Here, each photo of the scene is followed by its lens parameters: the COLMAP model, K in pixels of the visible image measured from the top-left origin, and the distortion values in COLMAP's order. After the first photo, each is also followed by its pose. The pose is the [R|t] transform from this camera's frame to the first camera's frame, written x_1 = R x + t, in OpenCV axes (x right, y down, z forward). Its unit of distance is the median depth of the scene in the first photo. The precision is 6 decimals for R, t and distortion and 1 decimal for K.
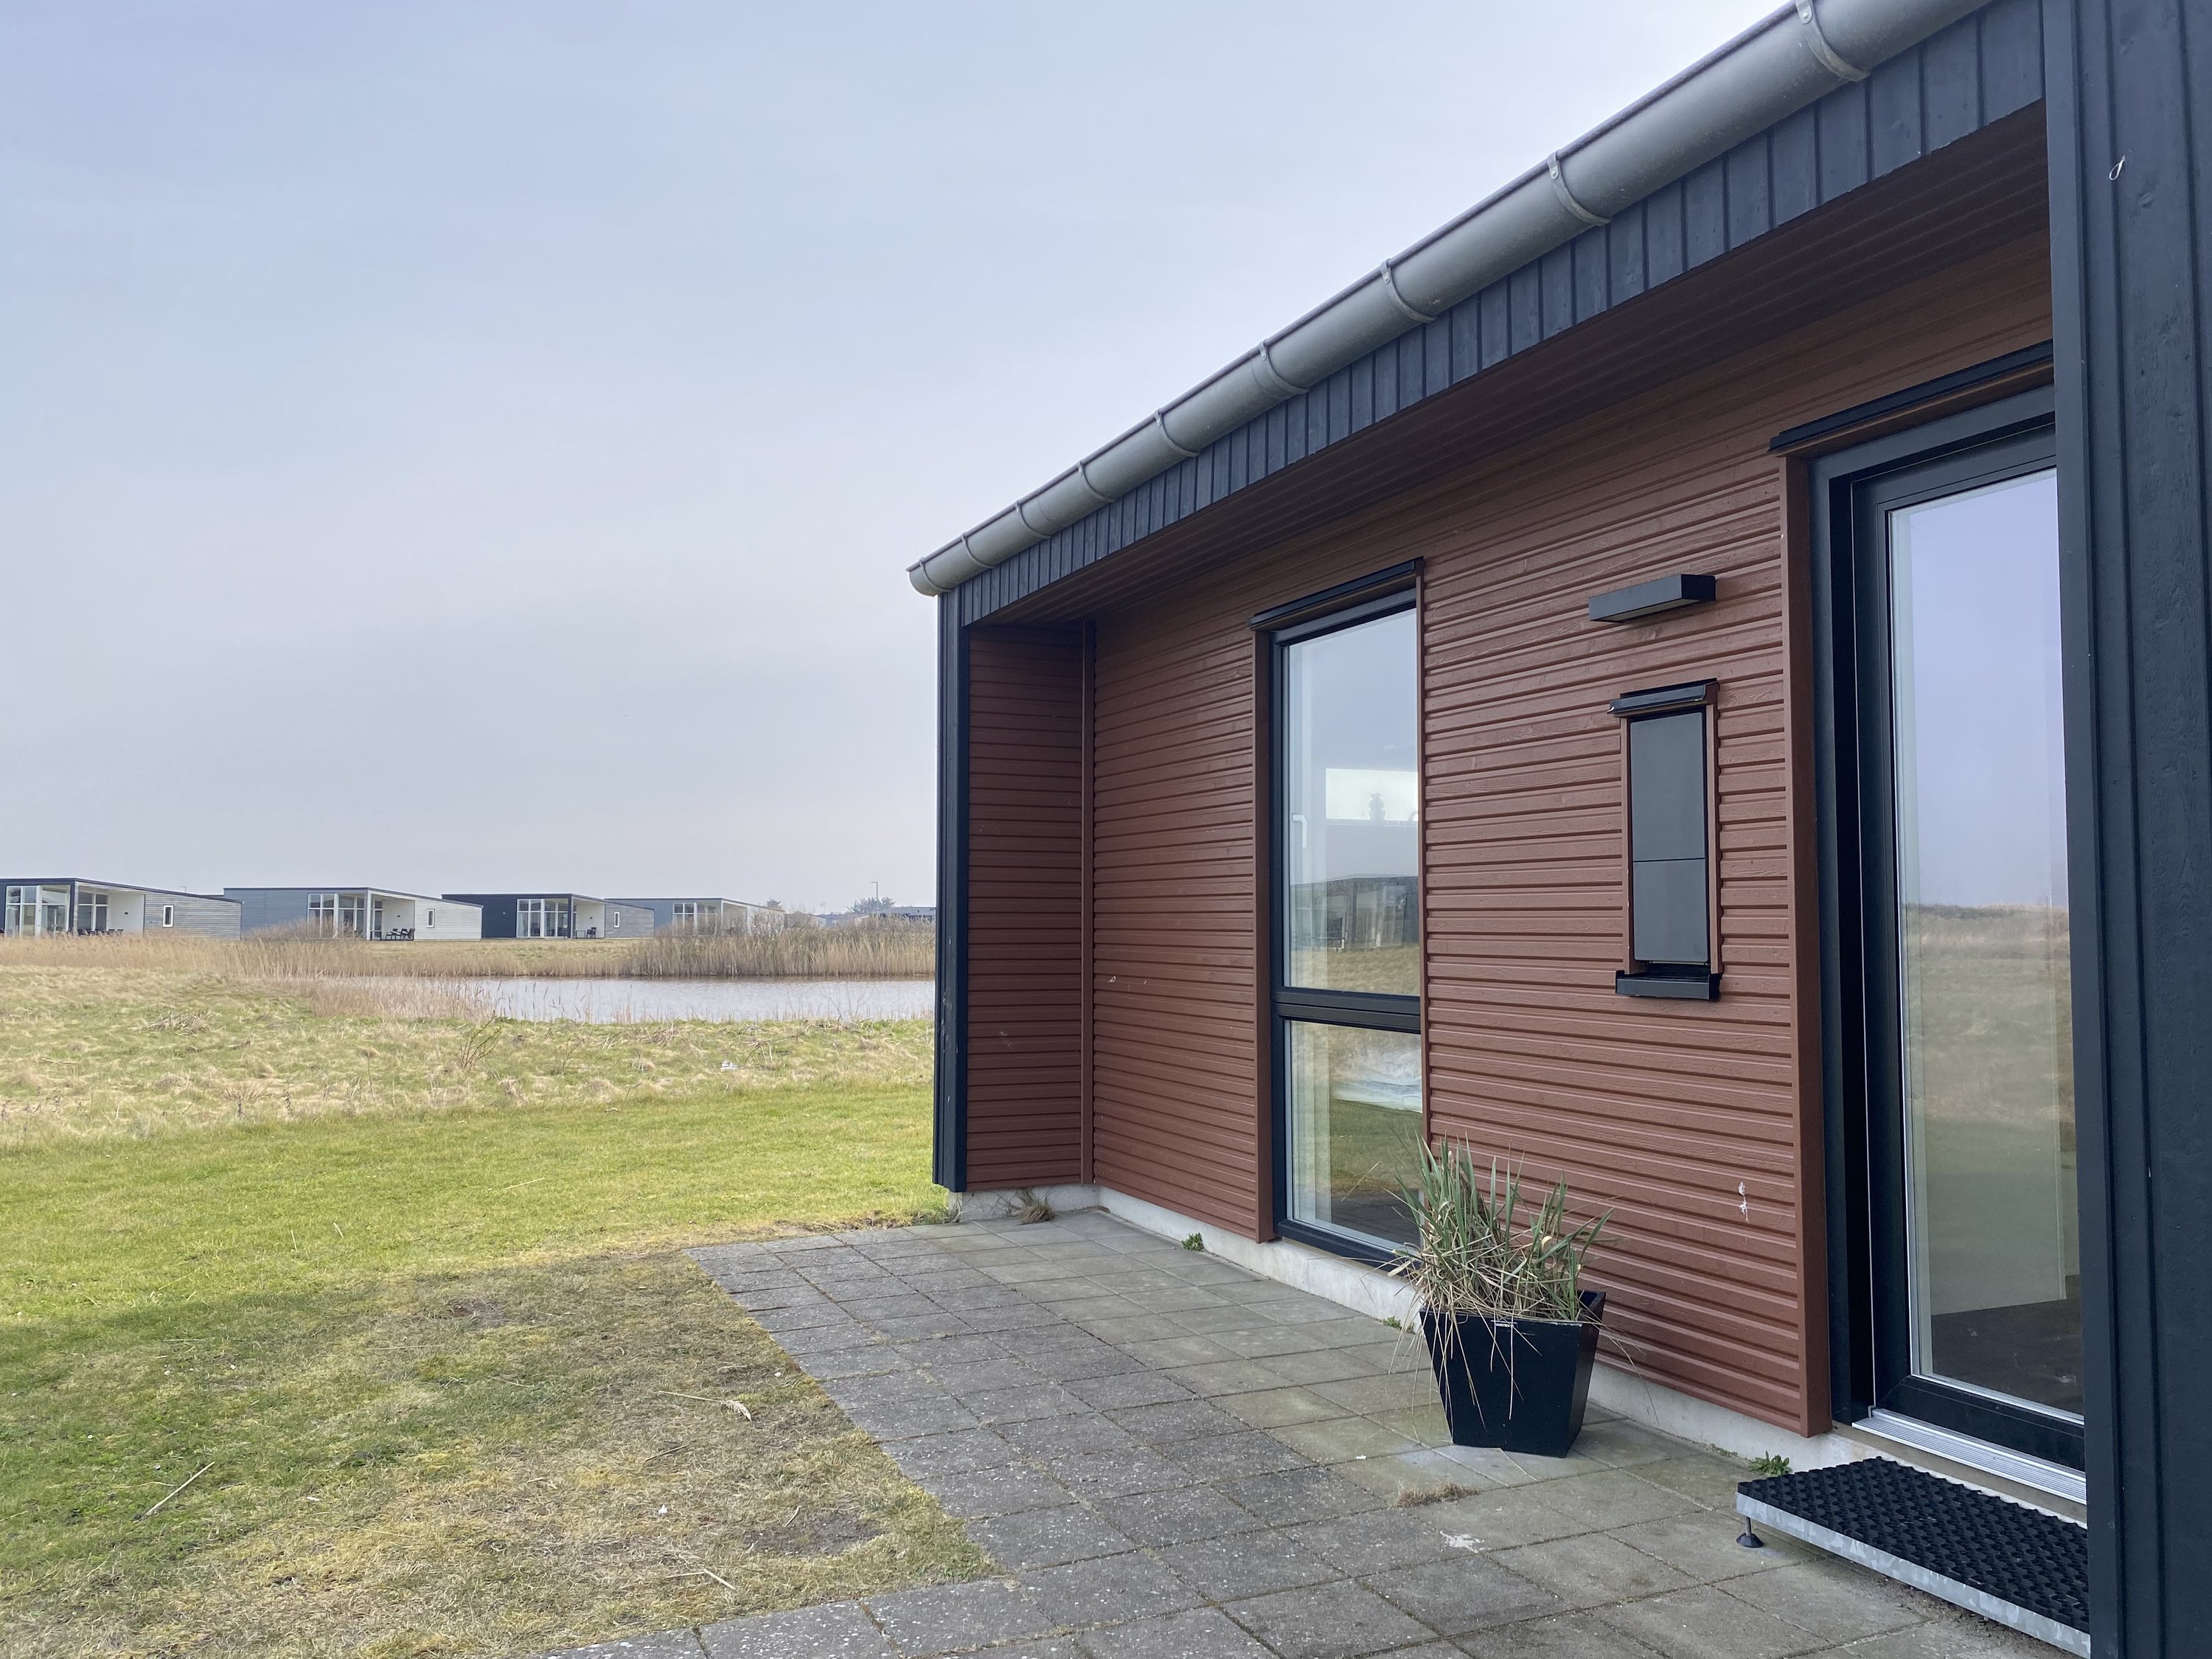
lens RADIAL K [[1831.7, 0, 1106.0], [0, 1831.7, 829.5], [0, 0, 1]] dist [0.010411, 0.003018]
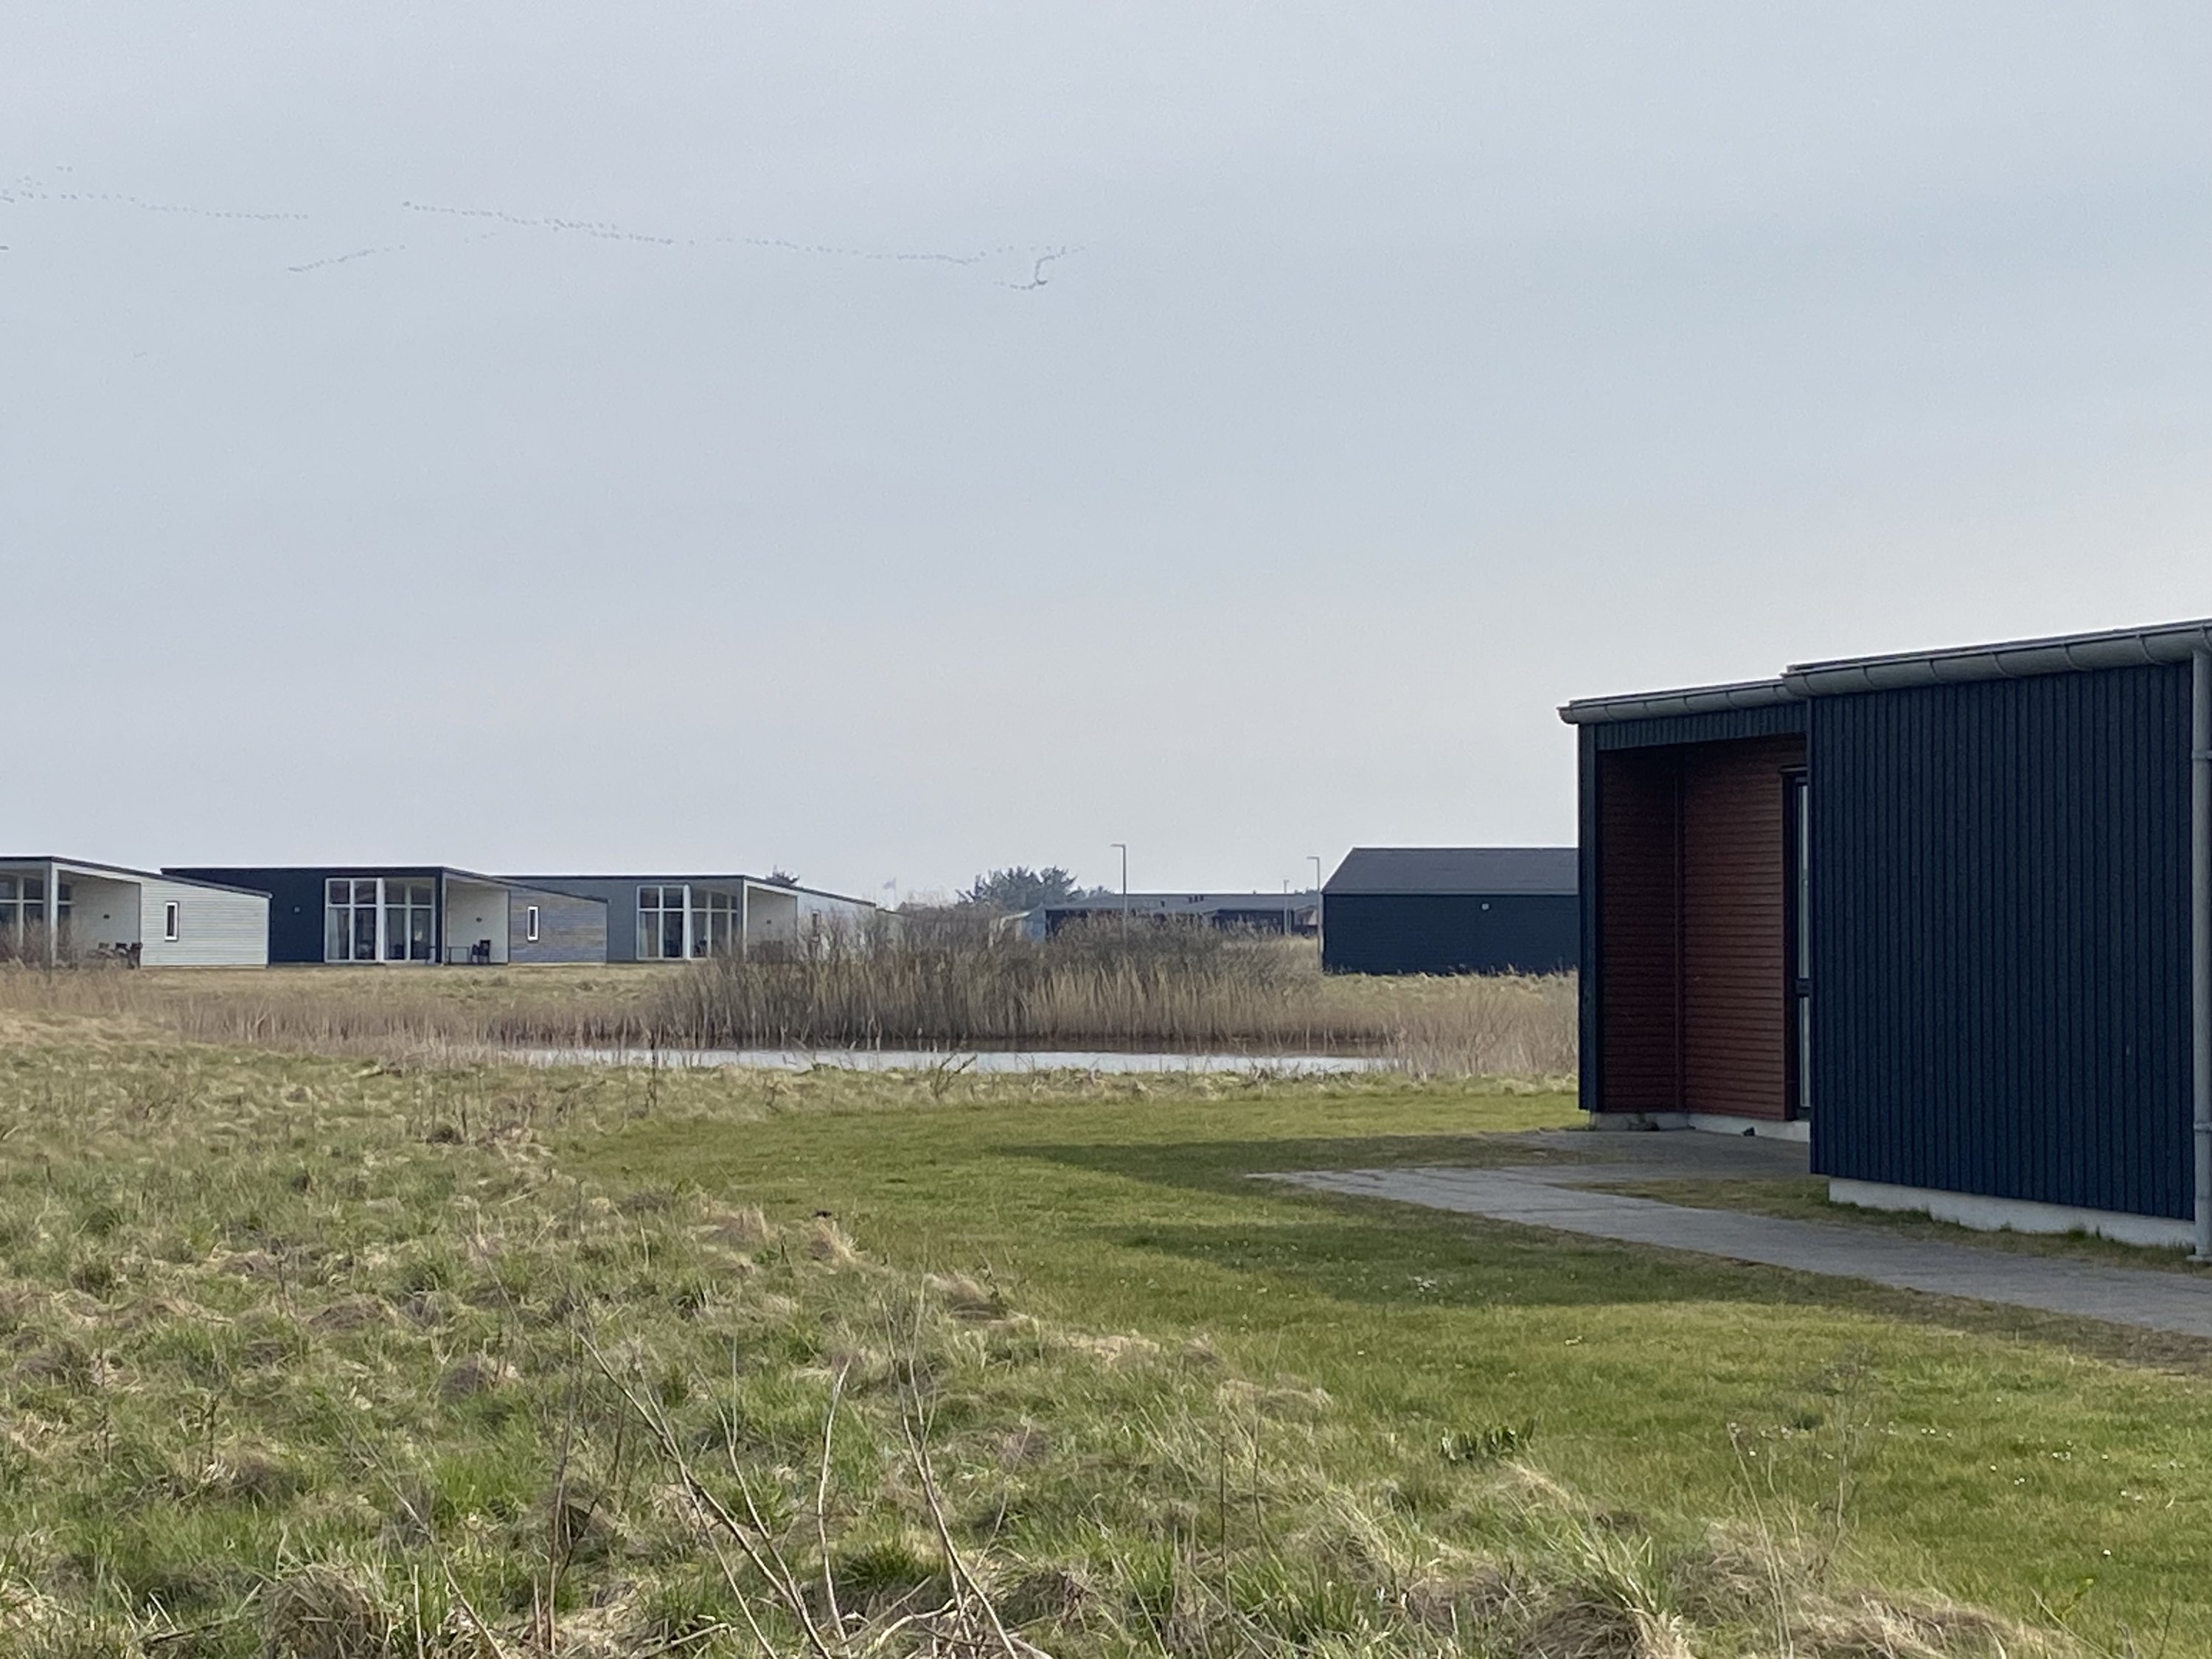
lens RADIAL K [[4801.1, 0, 1106.0], [0, 4801.1, 829.5], [0, 0, 1]] dist [0.362033, -0.091844]
pose [[0.994811, 0.000693, -0.101742, -0.005131], [0.002342, 0.999556, 0.029715, -0.010933], [0.101718, -0.029799, 0.994367, -0.204611]]
